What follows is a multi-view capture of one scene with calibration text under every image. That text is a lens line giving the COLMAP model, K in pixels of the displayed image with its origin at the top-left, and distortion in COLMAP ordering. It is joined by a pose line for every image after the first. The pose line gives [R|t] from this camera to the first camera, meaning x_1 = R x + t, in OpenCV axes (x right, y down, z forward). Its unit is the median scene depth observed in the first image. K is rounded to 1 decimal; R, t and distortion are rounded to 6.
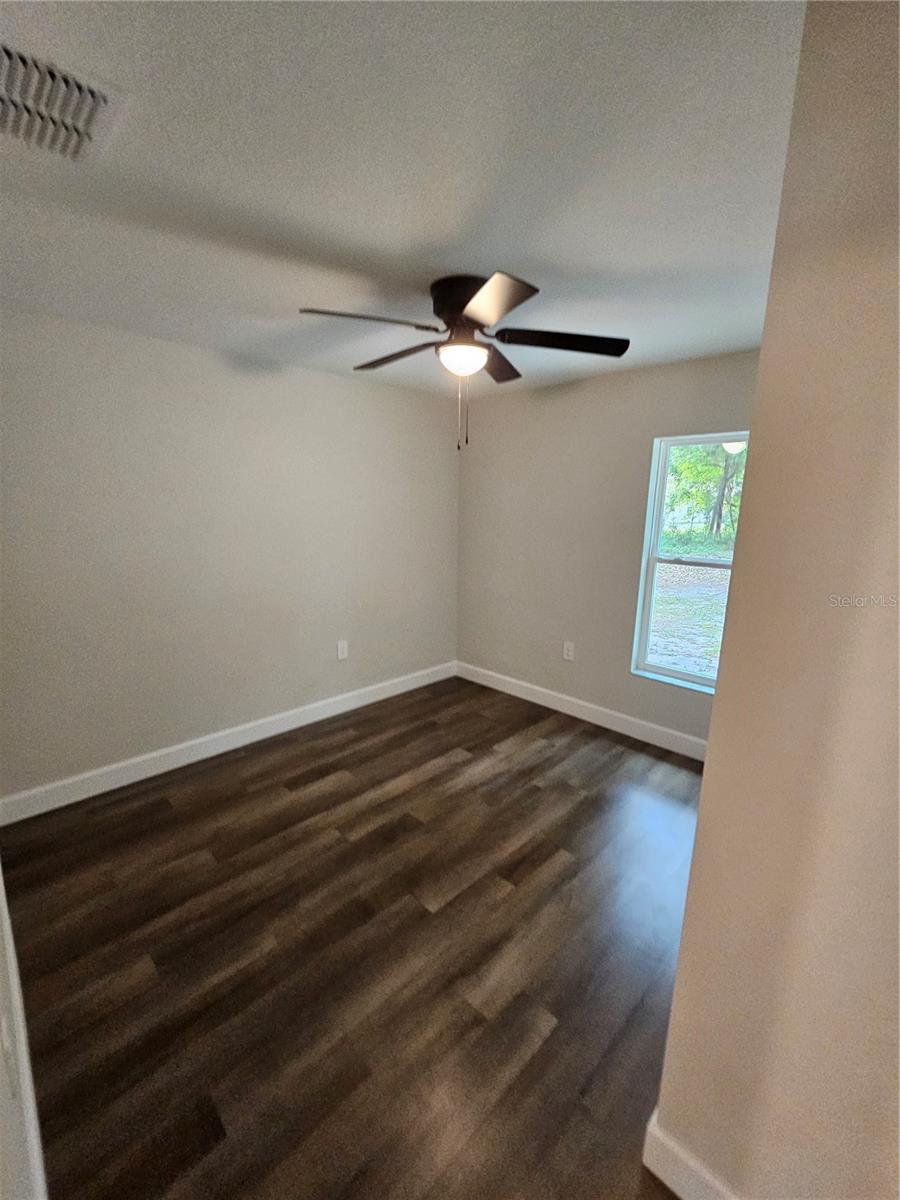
lens RADIAL K [[492.3, 0, 452.8], [0, 492.3, 601.7], [0, 0, 1]] dist [-0.003333, 0.000522]
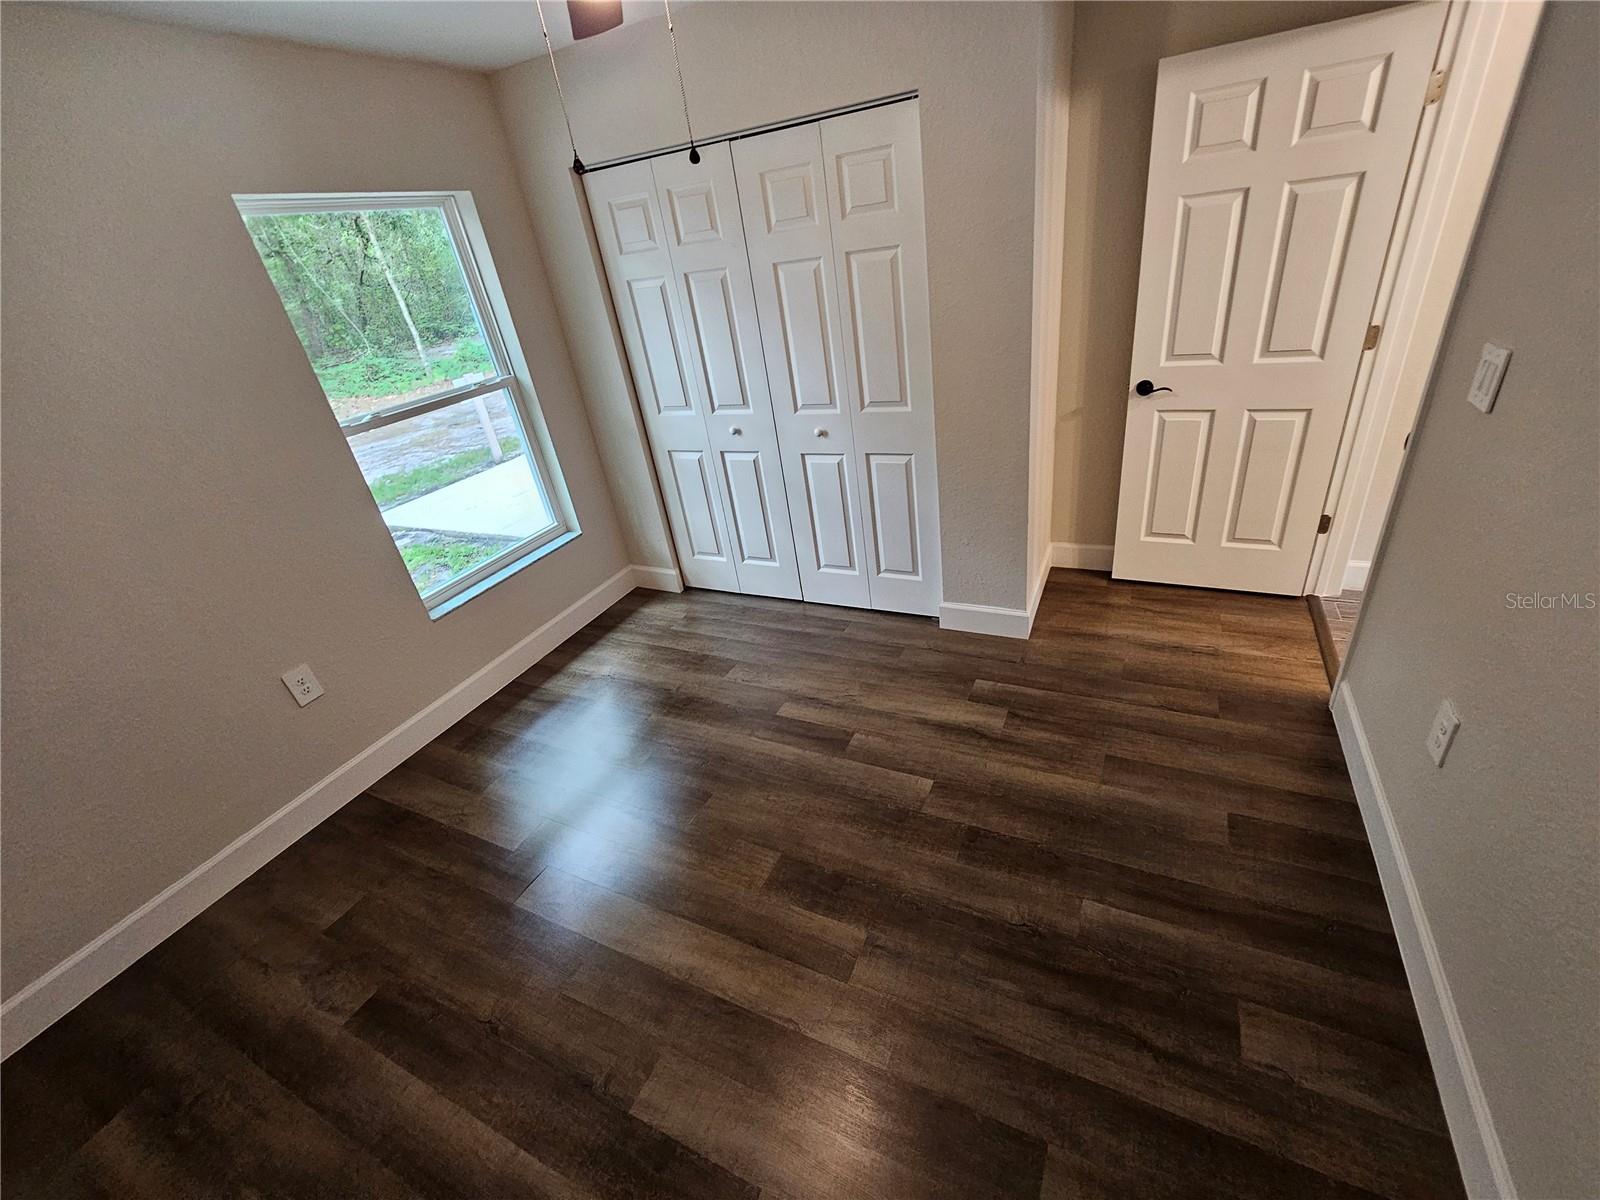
lens RADIAL K [[656.4, 0, 812.5], [0, 656.4, 599.2], [0, 0, 1]] dist [-0.003333, 0.000522]
pose [[-0.320419, -0.442076, 0.837795, -0.744958], [0.310026, 0.786778, 0.533727, -0.267434], [-0.895107, 0.430754, -0.115043, 1.125100]]
